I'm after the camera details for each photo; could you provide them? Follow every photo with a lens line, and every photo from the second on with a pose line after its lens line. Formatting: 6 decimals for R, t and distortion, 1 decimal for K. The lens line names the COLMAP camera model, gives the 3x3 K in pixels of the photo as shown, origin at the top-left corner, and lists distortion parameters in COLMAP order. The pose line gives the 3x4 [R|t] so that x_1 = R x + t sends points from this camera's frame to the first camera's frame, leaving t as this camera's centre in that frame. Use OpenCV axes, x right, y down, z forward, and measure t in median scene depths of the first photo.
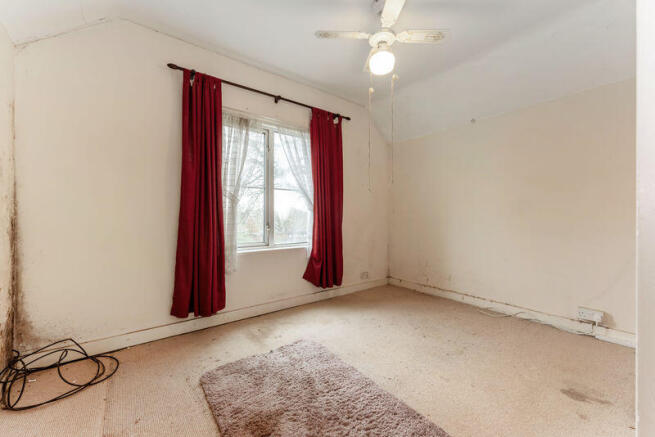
lens RADIAL K [[263.1, 0, 327.1], [0, 263.1, 216.9], [0, 0, 1]] dist [0.009004, -0.000541]
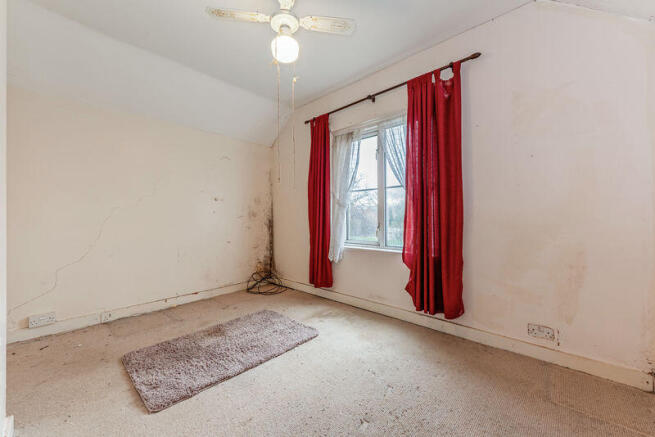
lens RADIAL K [[263.1, 0, 327.1], [0, 263.1, 219.9], [0, 0, 1]] dist [0.009004, -0.000541]
pose [[0.151789, 0.007723, -0.988383, 0.866932], [0.006440, 0.999941, 0.008803, -0.000450], [0.988392, -0.007702, 0.151730, 0.768525]]
